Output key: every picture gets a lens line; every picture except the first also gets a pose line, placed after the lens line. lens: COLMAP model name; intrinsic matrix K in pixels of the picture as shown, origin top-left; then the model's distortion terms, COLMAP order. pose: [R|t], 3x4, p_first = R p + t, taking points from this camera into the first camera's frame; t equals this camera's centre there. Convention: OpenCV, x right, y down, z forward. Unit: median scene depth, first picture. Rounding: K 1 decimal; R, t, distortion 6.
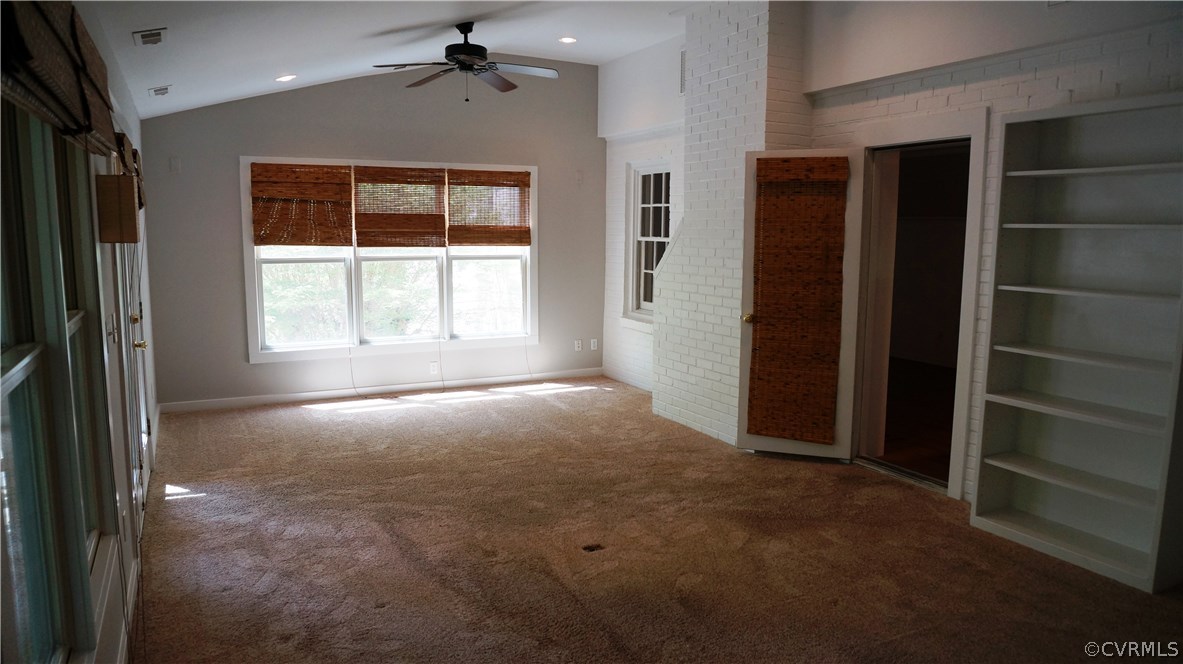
lens RADIAL K [[784.2, 0, 587.7], [0, 784.2, 336.3], [0, 0, 1]] dist [-0.060018, 0.018267]
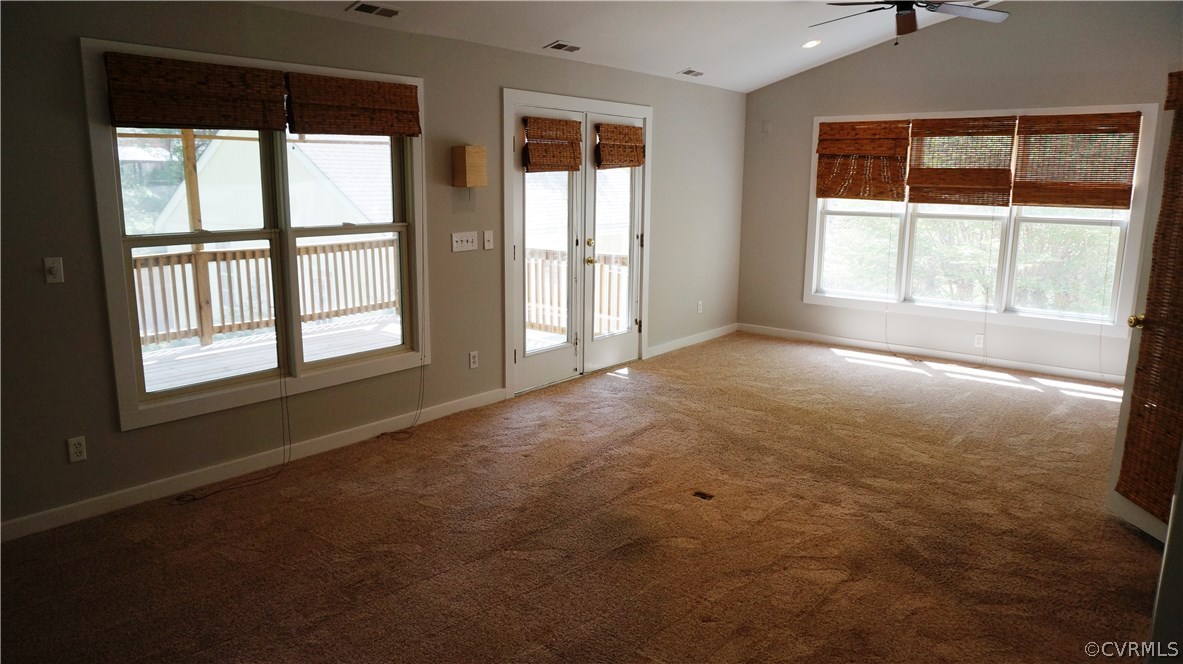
lens RADIAL K [[784.2, 0, 586.2], [0, 784.2, 335.8], [0, 0, 1]] dist [-0.060018, 0.018267]
pose [[0.399847, 0.174601, -0.899798, 0.476451], [-0.128228, 0.982691, 0.133704, -0.029144], [0.907568, 0.061918, 0.415315, 0.244919]]
